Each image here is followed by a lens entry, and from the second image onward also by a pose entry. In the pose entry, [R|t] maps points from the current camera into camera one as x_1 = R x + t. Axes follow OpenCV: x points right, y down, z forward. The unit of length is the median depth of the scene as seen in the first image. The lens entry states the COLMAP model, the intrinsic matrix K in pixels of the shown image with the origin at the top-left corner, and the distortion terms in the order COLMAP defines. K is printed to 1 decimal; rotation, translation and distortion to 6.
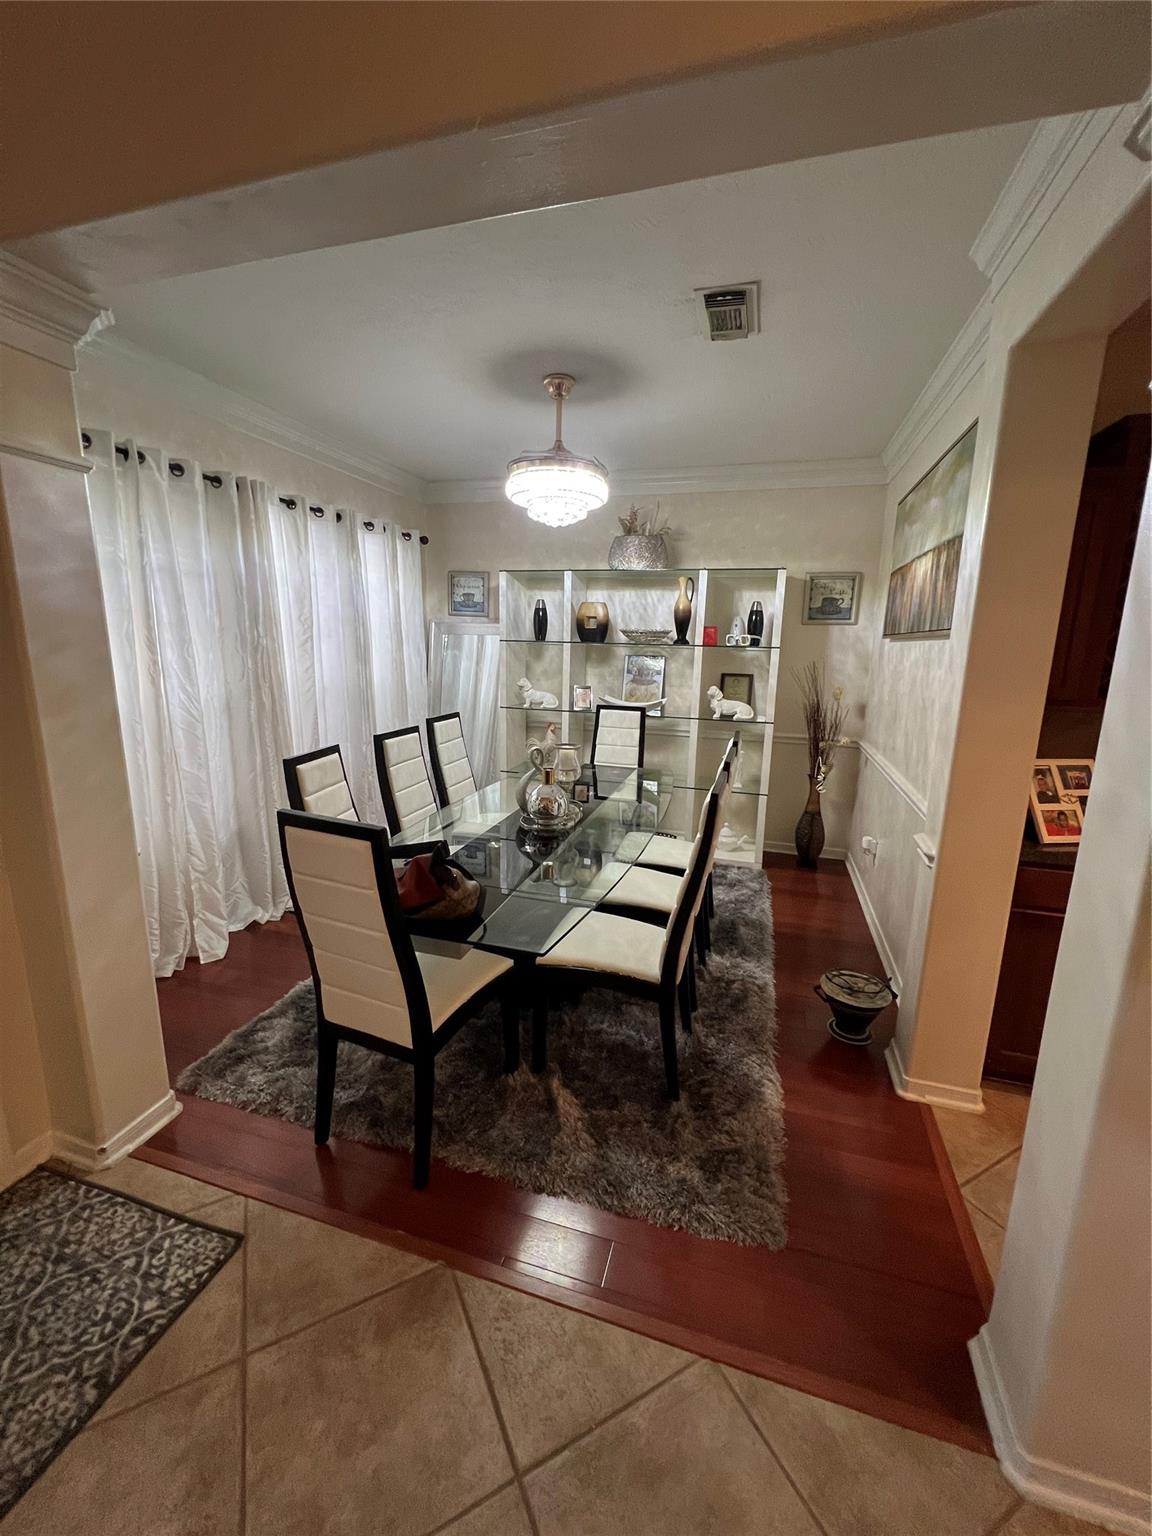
lens RADIAL K [[616.8, 0, 576.0], [0, 616.8, 768.0], [0, 0, 1]] dist [0.000691, 0.000051]
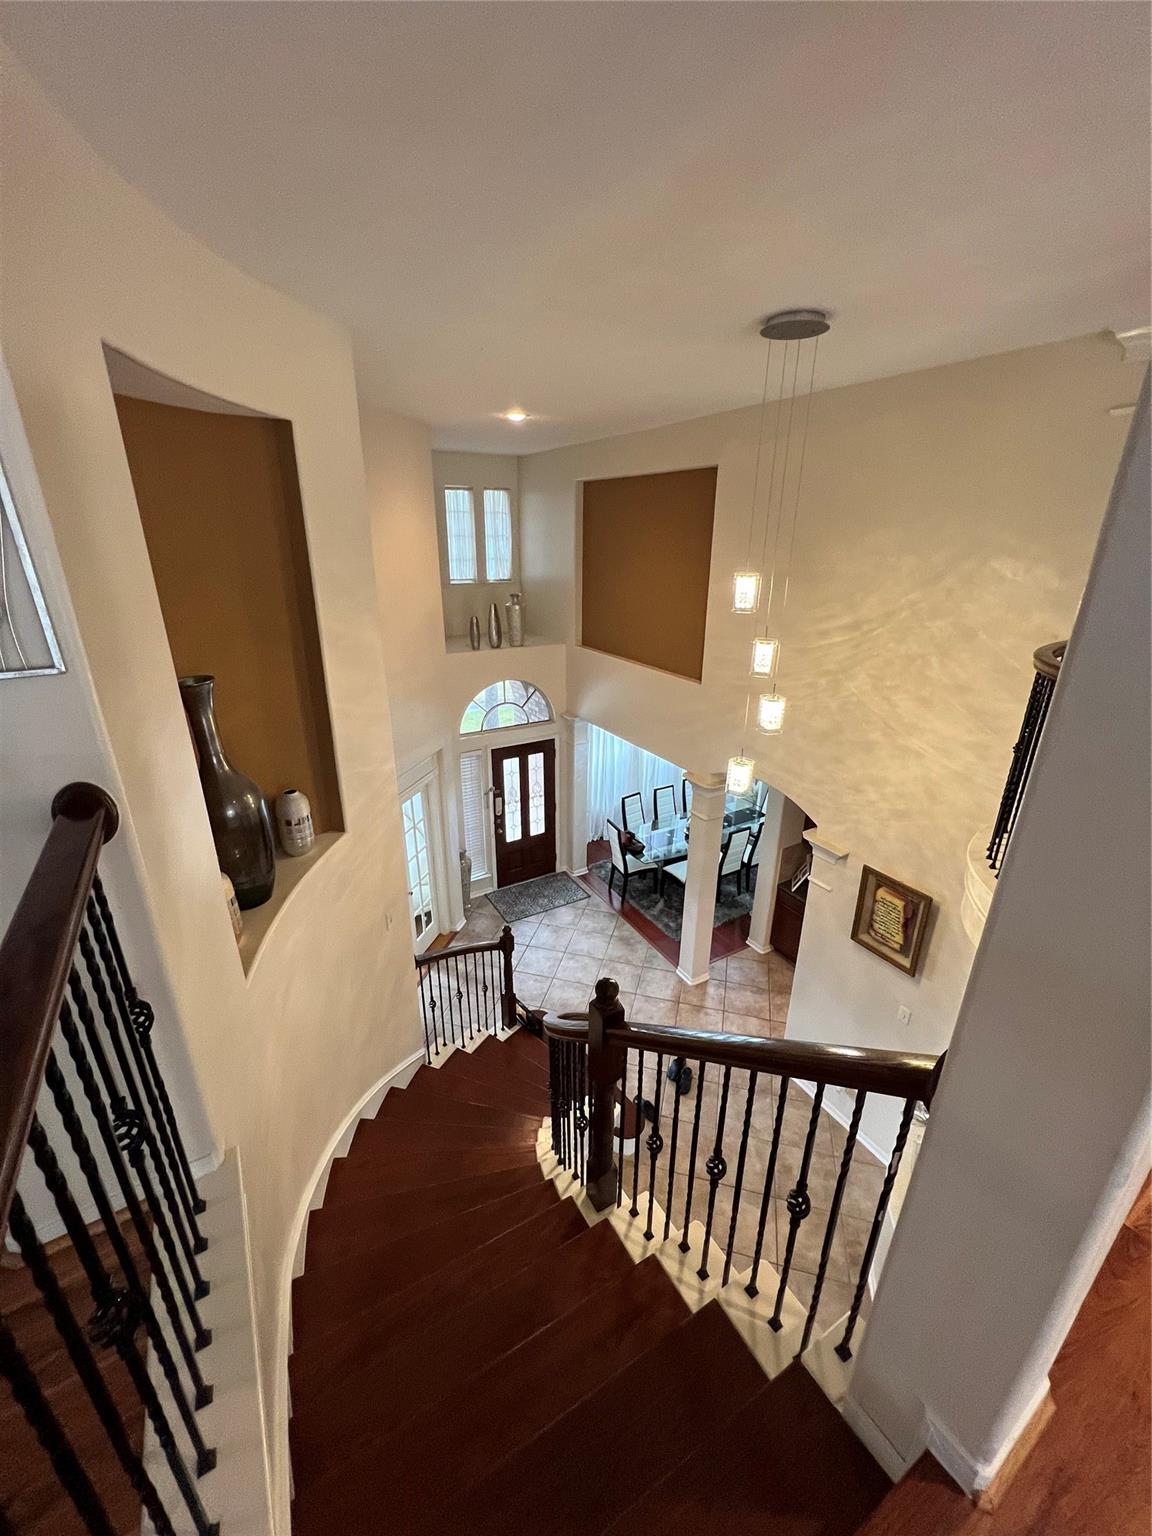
lens RADIAL K [[616.8, 0, 576.0], [0, 616.8, 768.0], [0, 0, 1]] dist [0.000691, 0.000051]
pose [[0.736479, 0.231773, -0.635515, 2.019188], [-0.125519, 0.969979, 0.208292, -1.131749], [0.664713, -0.073634, 0.743462, -2.387418]]
